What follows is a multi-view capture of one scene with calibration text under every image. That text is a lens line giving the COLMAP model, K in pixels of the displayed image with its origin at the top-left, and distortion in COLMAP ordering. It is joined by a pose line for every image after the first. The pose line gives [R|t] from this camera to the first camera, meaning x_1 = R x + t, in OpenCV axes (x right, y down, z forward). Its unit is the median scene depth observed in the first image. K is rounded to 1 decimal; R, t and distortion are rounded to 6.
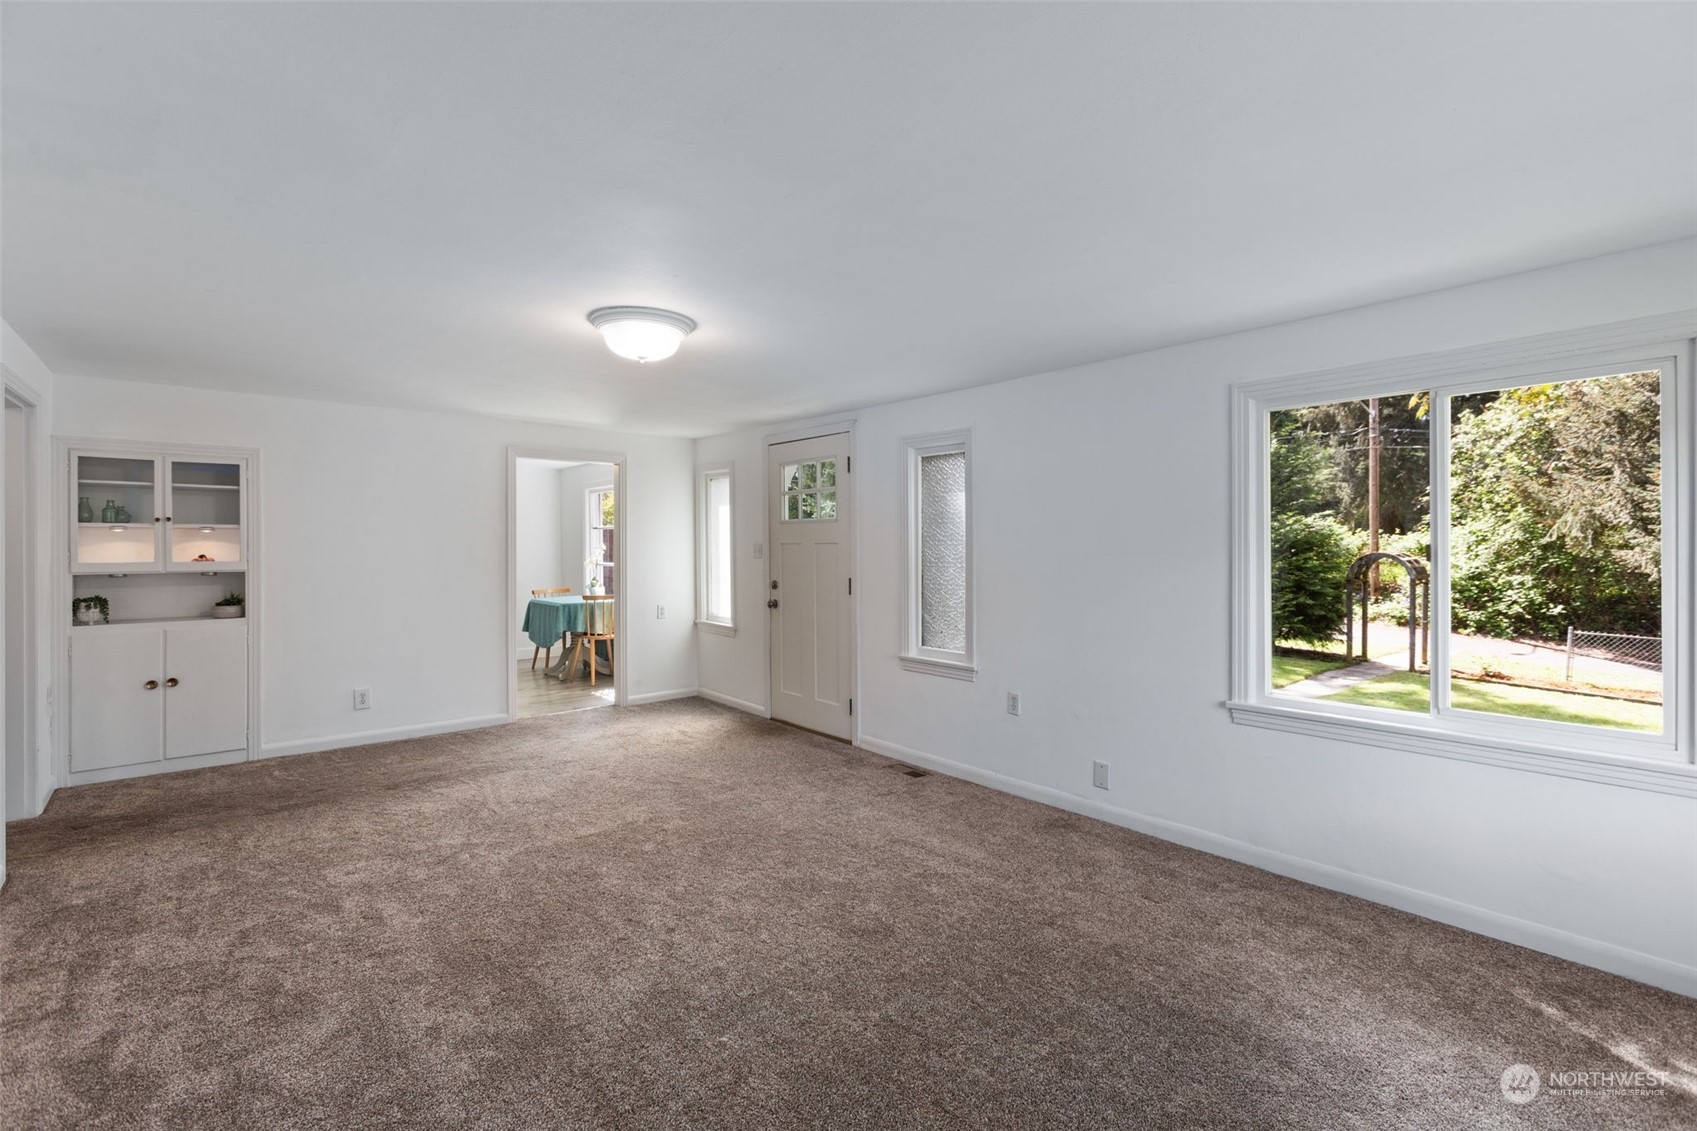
lens RADIAL K [[752.4, 0, 862.6], [0, 752.4, 546.0], [0, 0, 1]] dist [-0.002578, 0.009885]
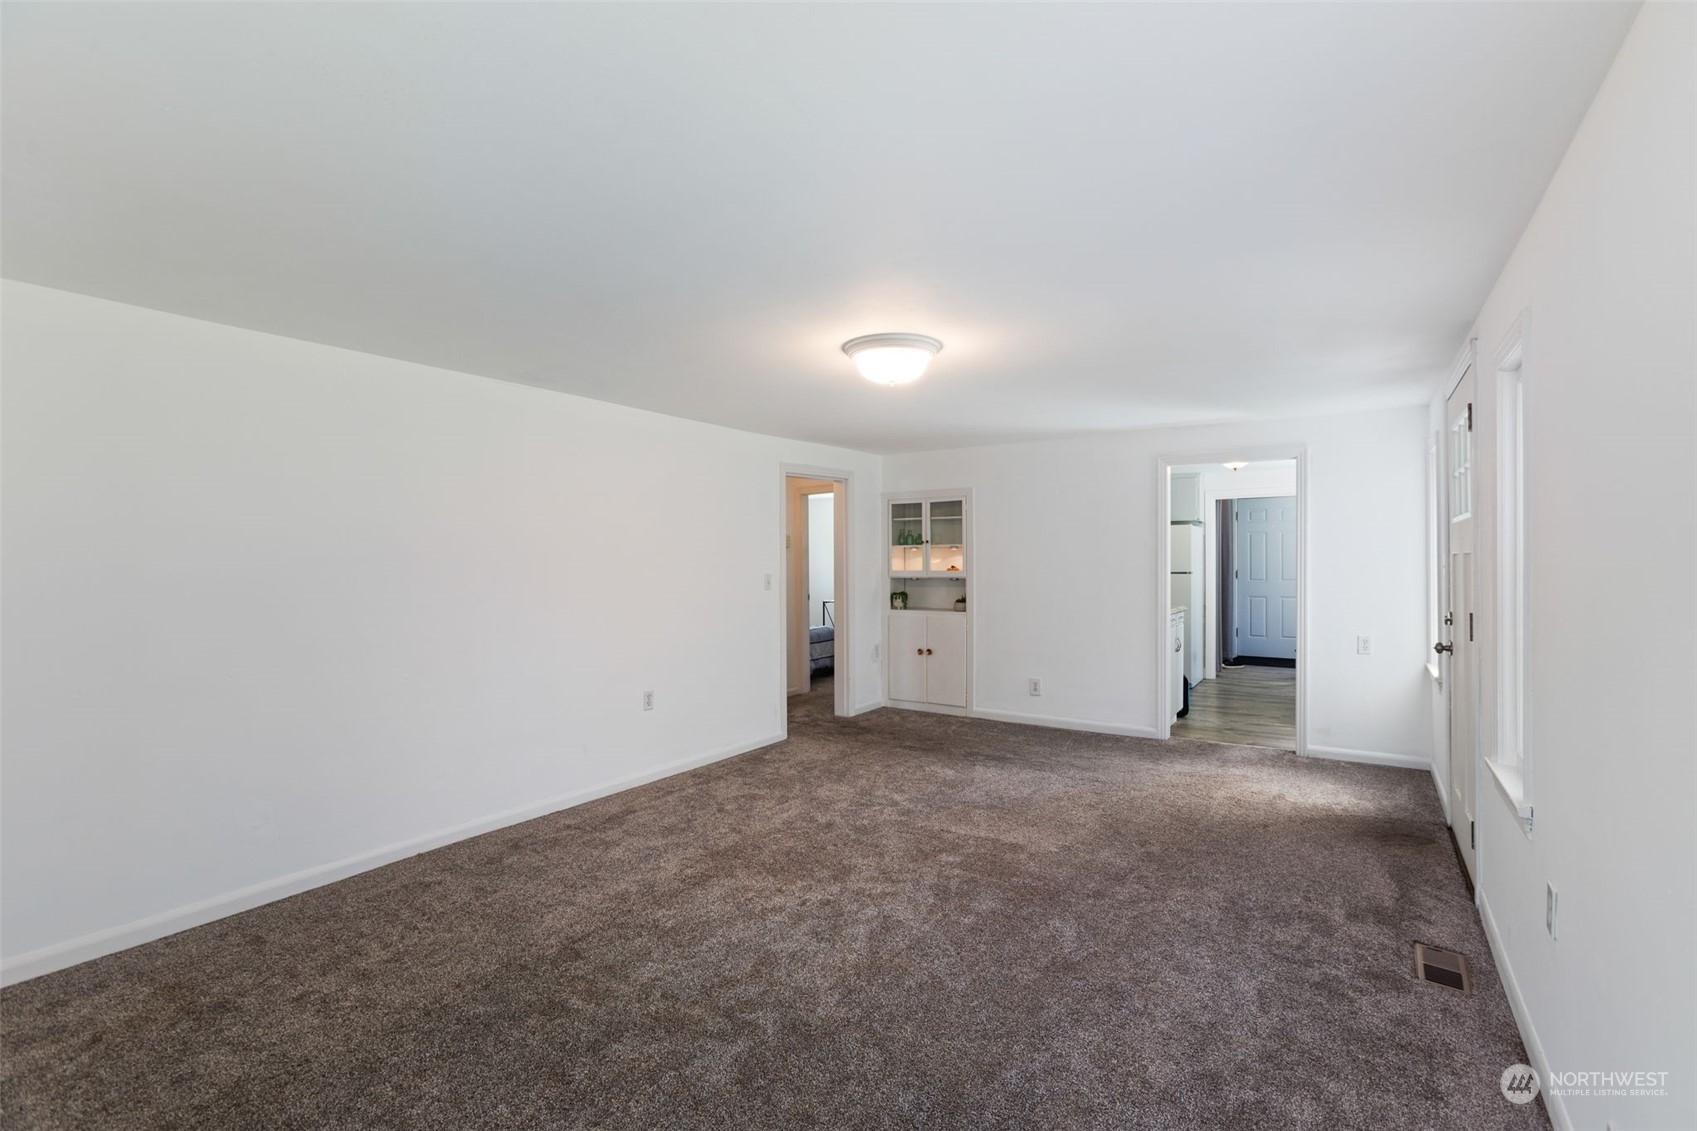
lens RADIAL K [[769.6, 0, 840.9], [0, 769.6, 555.2], [0, 0, 1]] dist [-0.003023, 0.011067]
pose [[0.262529, -0.008728, -0.964885, 0.512585], [0.005782, 0.999955, -0.007472, 0.001488], [0.964907, -0.003618, 0.262568, 0.450712]]
